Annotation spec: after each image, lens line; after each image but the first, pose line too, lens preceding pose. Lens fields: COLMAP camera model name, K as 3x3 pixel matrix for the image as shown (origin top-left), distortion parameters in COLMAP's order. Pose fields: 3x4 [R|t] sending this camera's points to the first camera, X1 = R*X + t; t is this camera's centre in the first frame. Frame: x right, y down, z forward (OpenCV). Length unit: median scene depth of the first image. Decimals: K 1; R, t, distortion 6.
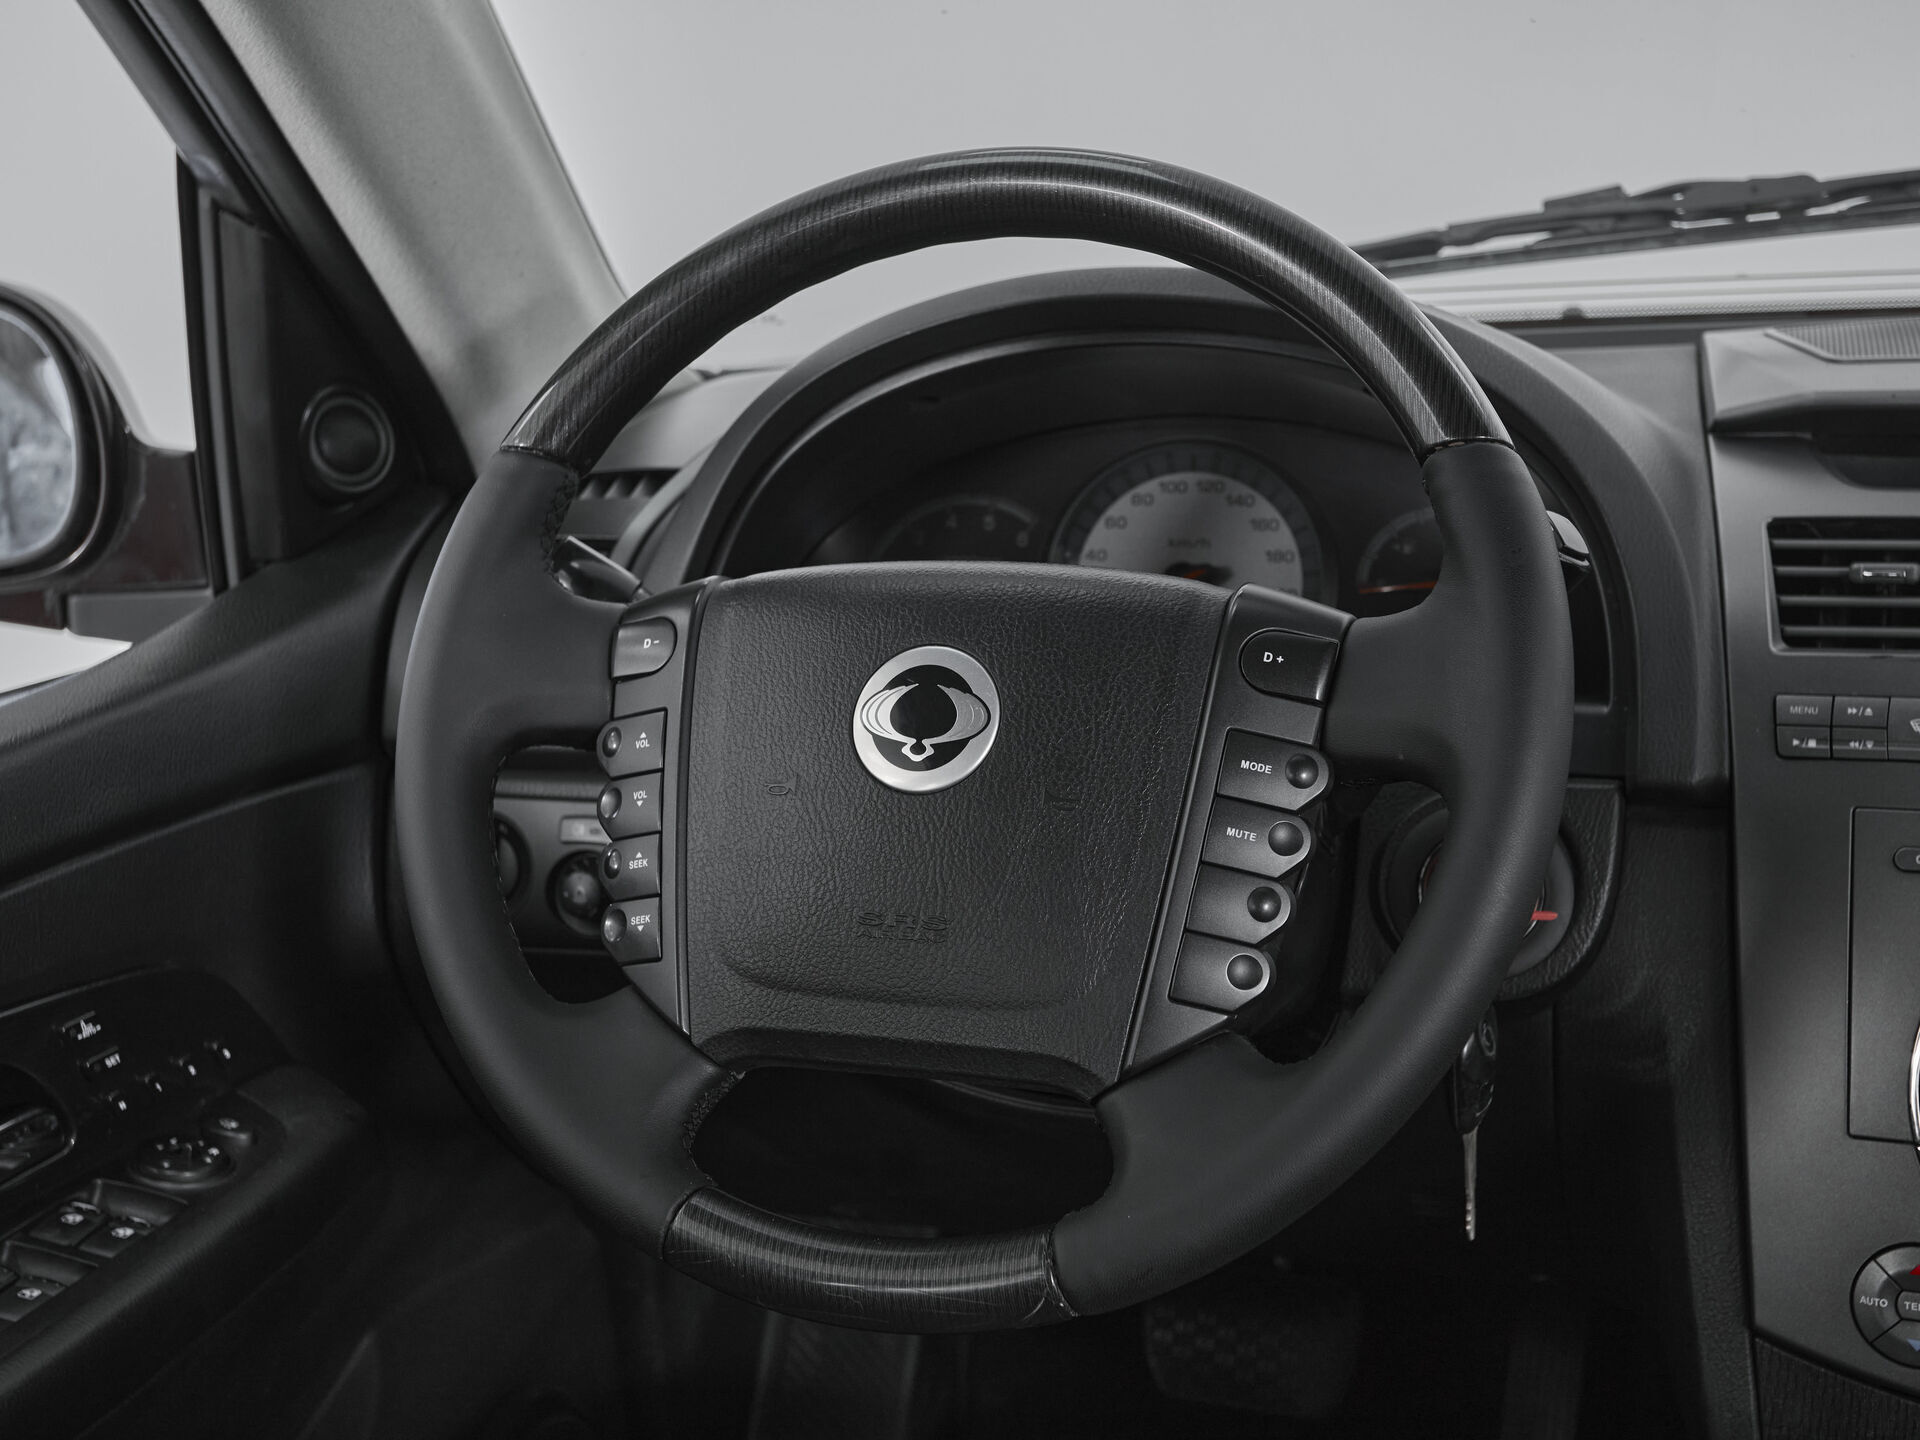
lens RADIAL K [[2408.2, 0, 917.7], [0, 2408.2, 707.3], [0, 0, 1]] dist [0.024984, 0.000000]
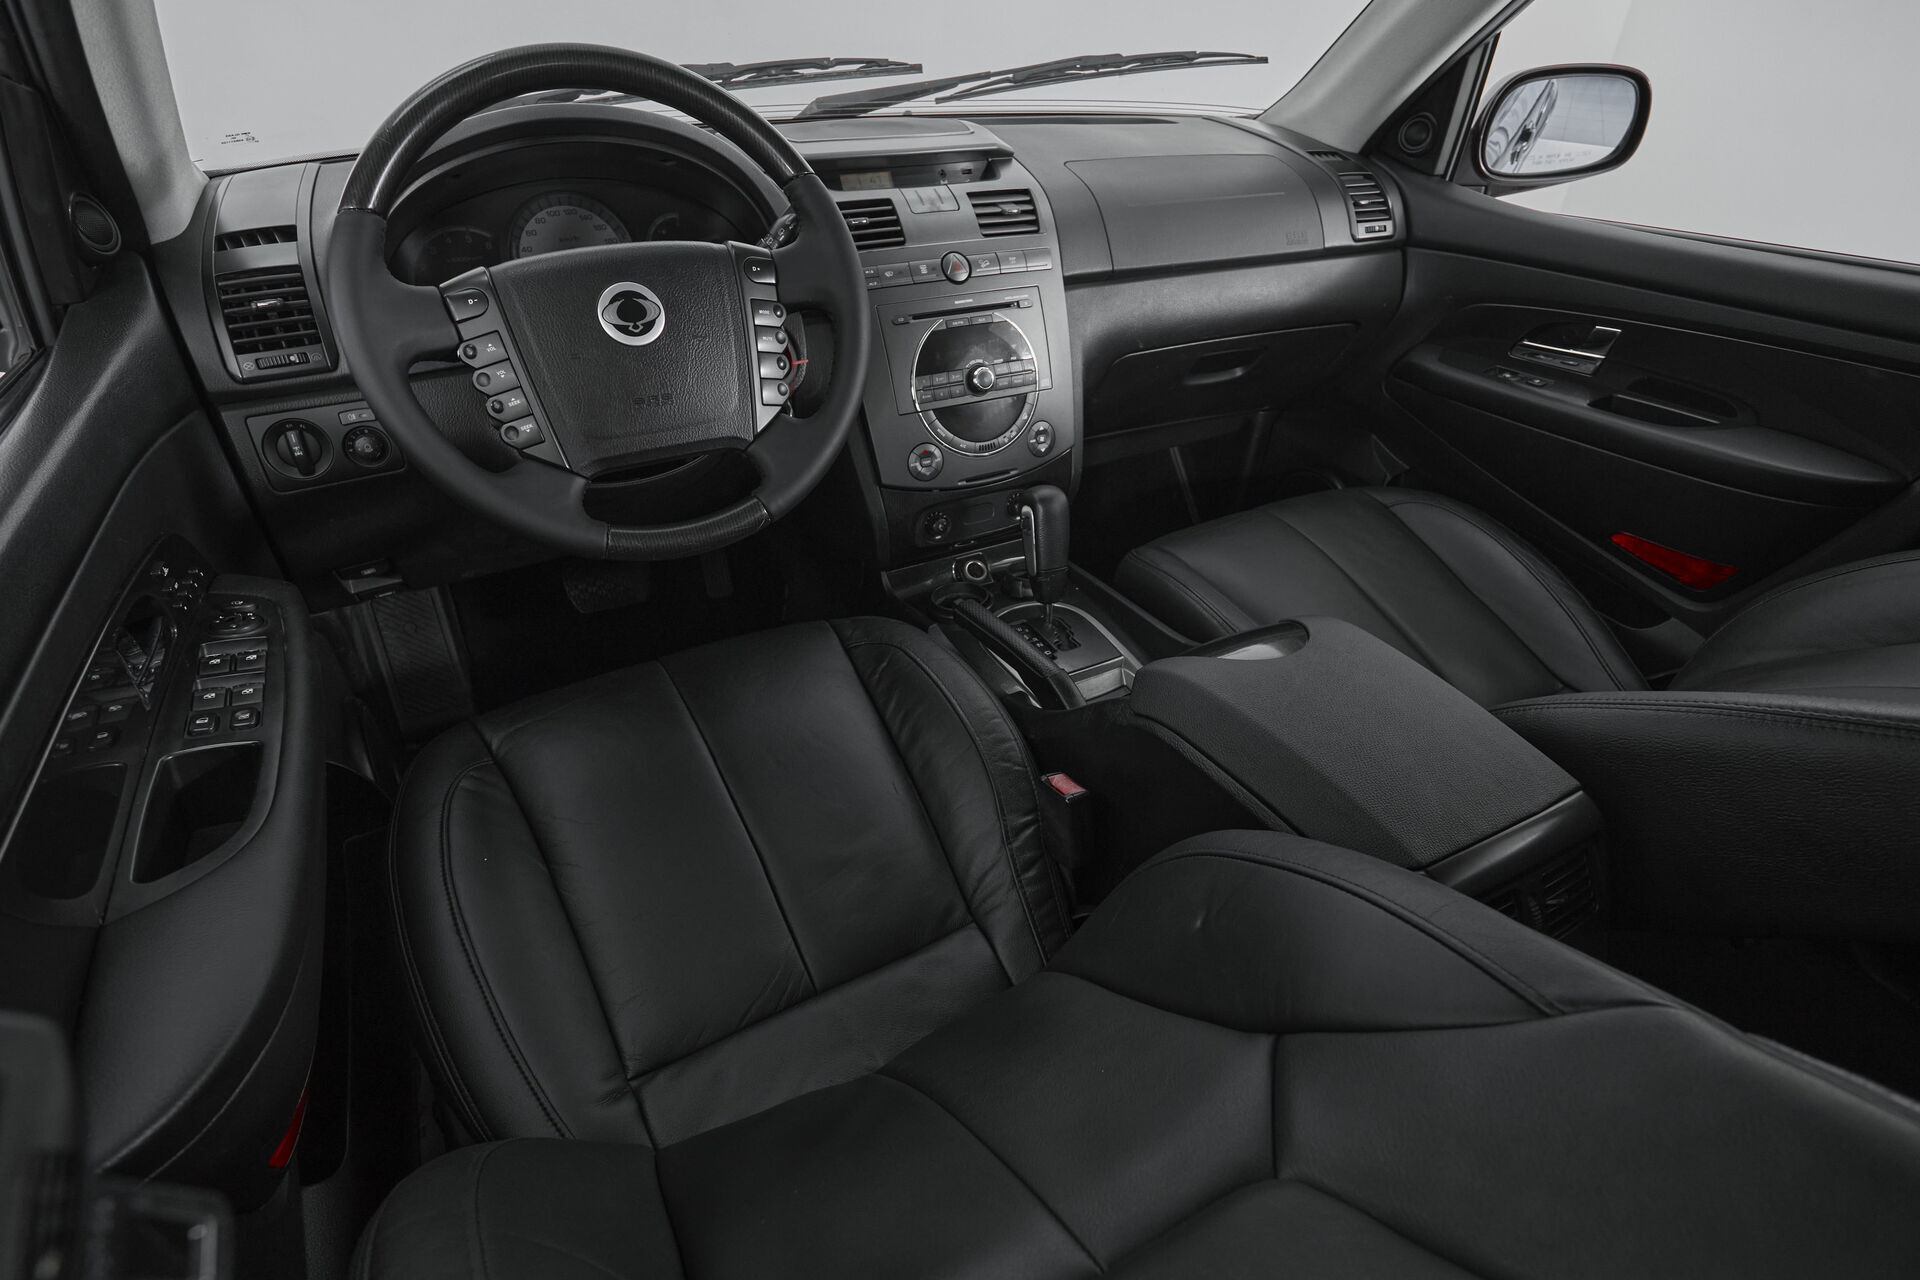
lens RADIAL K [[953.0, 0, 969.7], [0, 953.0, 658.5], [0, 0, 1]] dist [-0.000592, -0.004182]
pose [[0.671024, -0.376177, 0.638920, -0.486283], [0.140232, 0.910571, 0.388839, -0.004129], [-0.728054, -0.171323, 0.663767, 0.057618]]
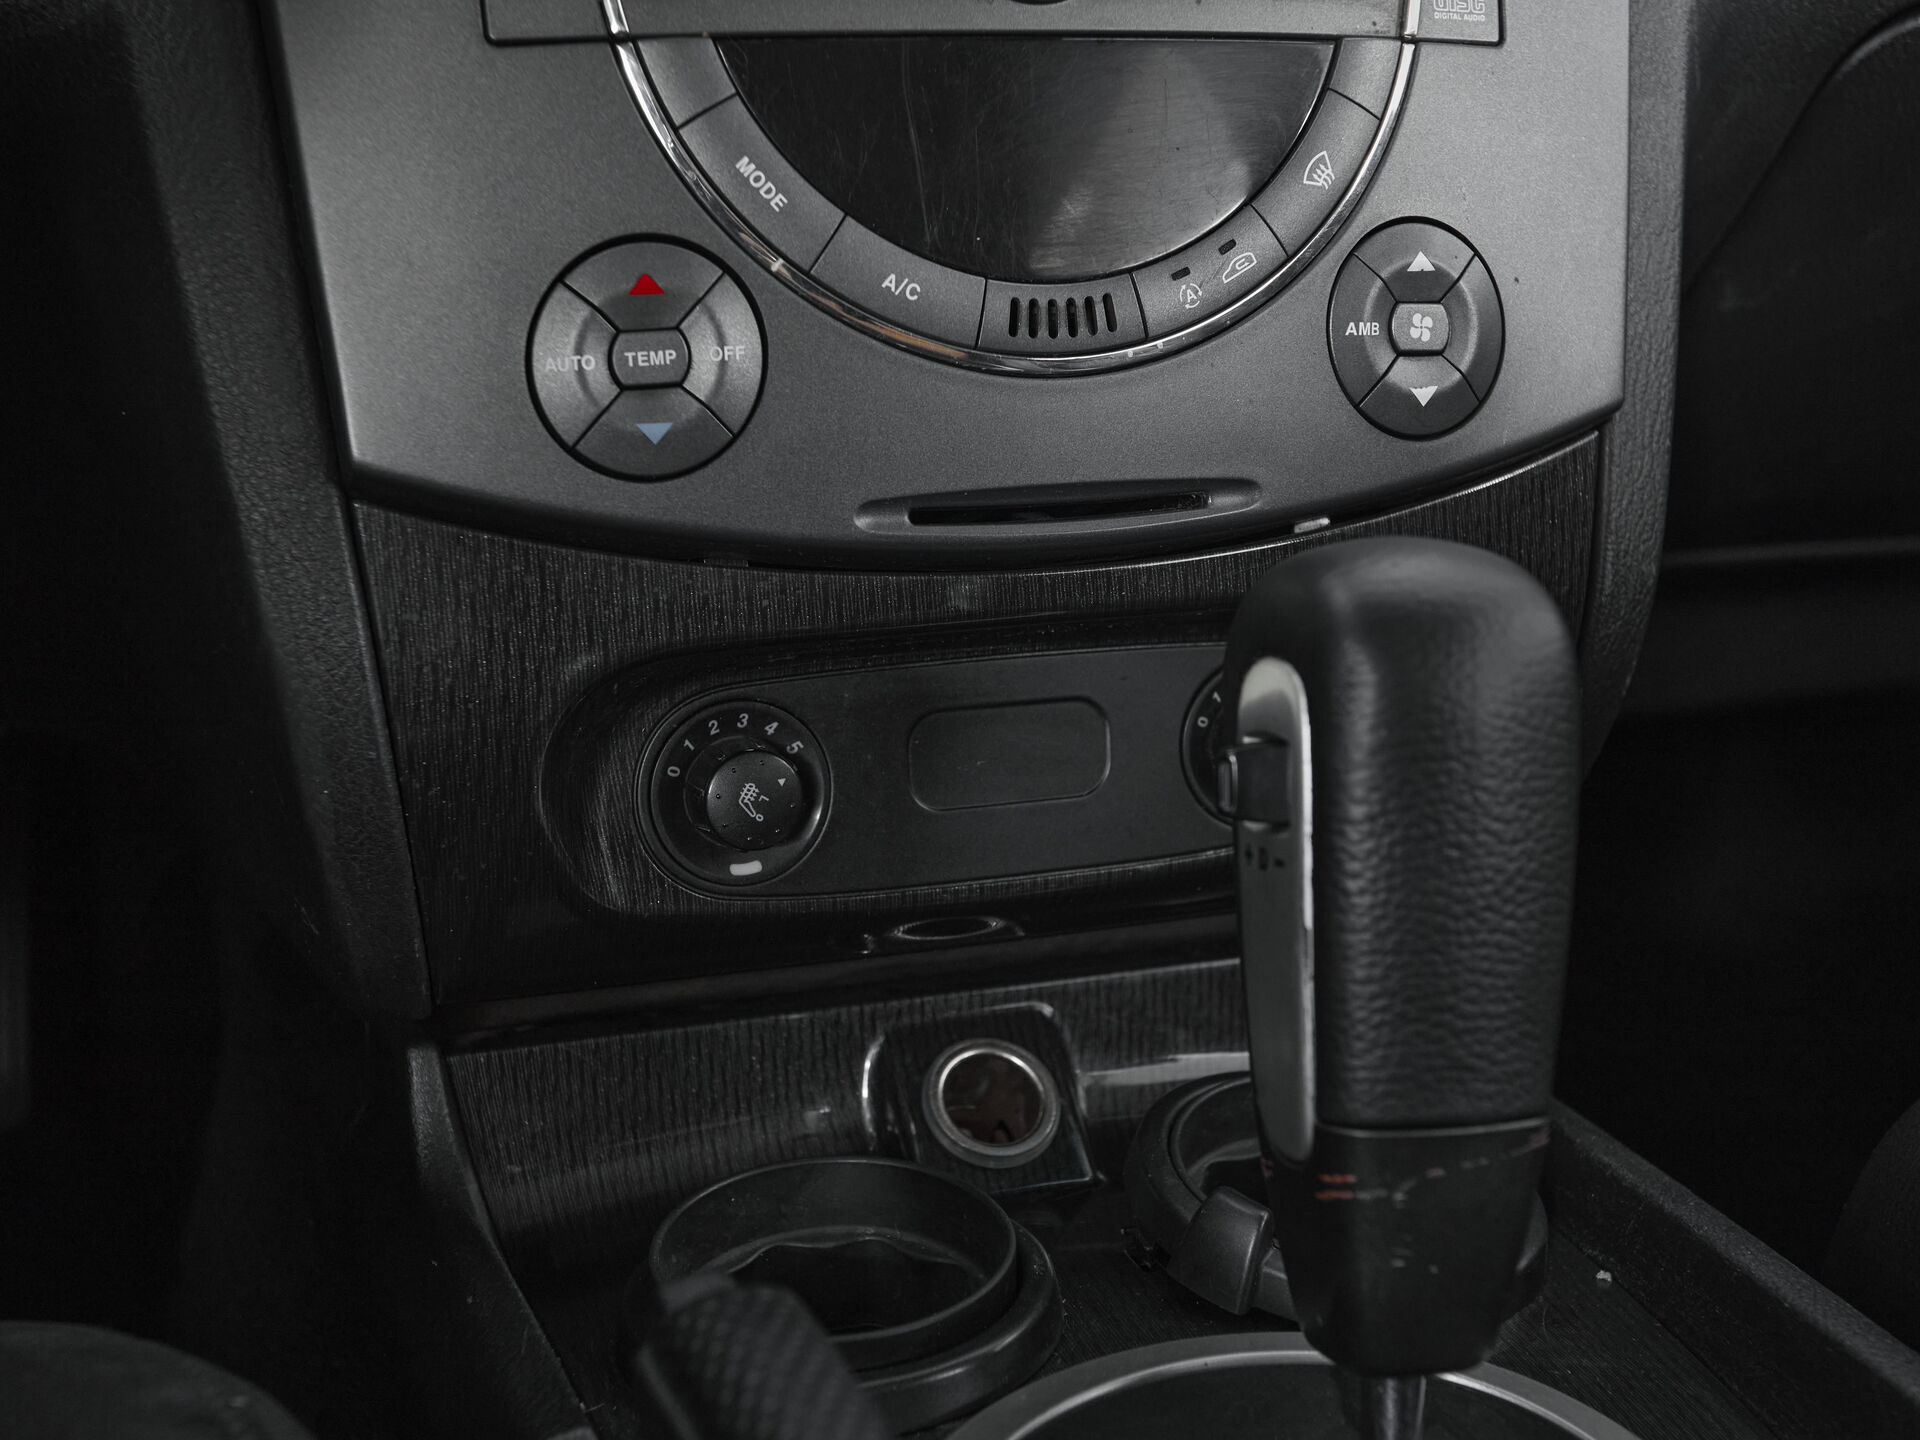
lens RADIAL K [[2408.2, 0, 947.9], [0, 2408.2, 705.7], [0, 0, 1]] dist [0.024984, 0.000000]
pose [[0.792551, -0.138664, 0.593831, 0.153856], [0.091818, 0.989837, 0.108591, 0.278836], [-0.602854, -0.031539, 0.797228, 0.569361]]
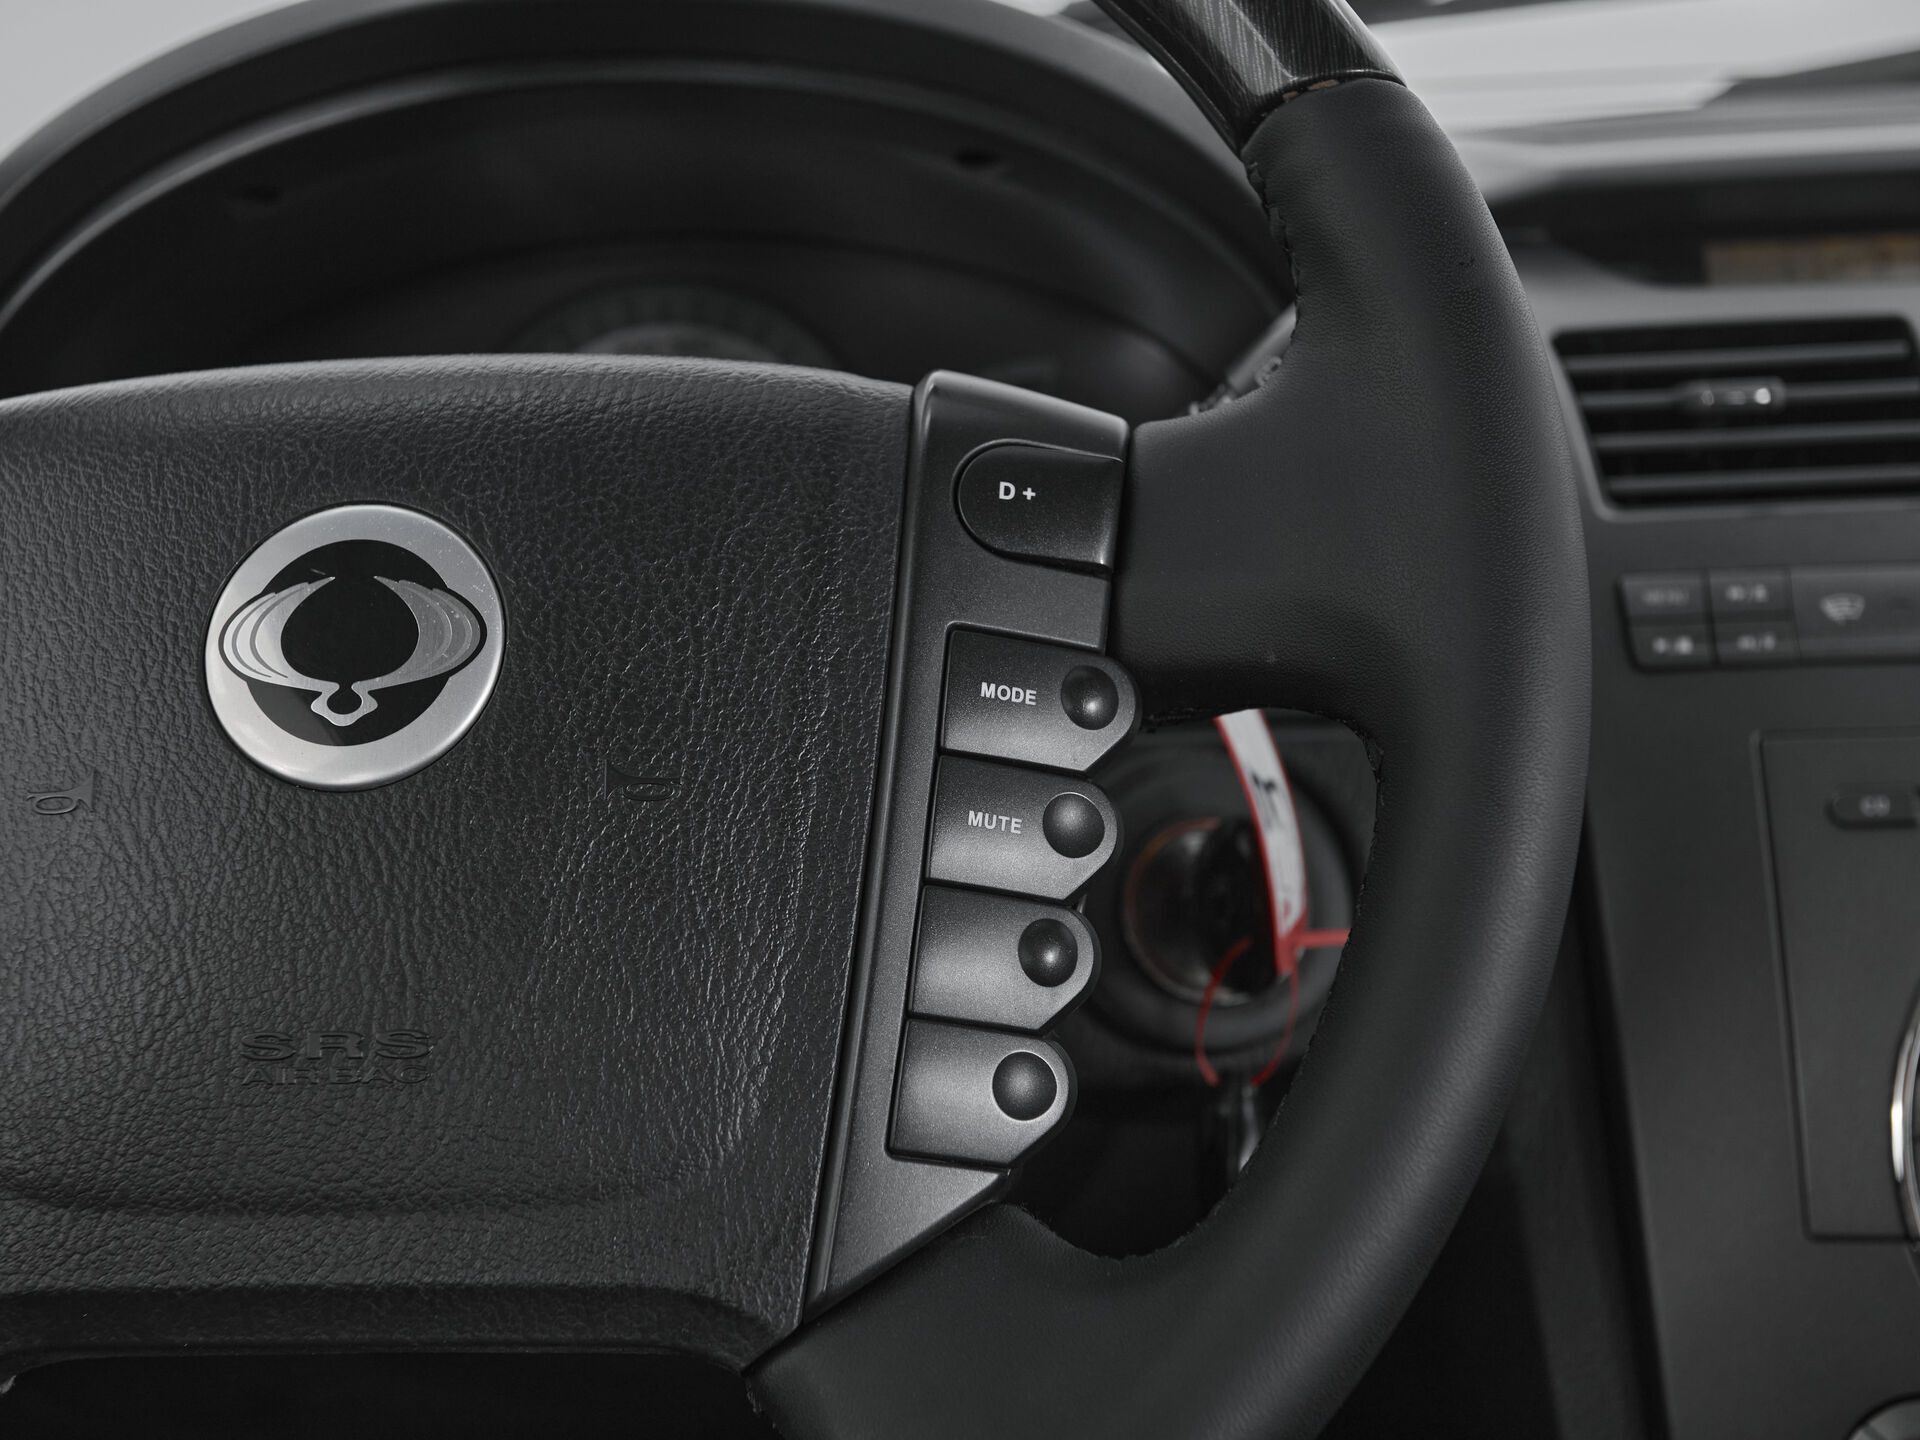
lens RADIAL K [[2408.2, 0, 842.6], [0, 2408.2, 705.8], [0, 0, 1]] dist [0.024984, 0.000000]
pose [[0.960824, -0.053356, 0.271976, -0.035174], [0.060784, 0.997971, -0.018956, 0.032286], [-0.270413, 0.034746, 0.962117, 0.459734]]
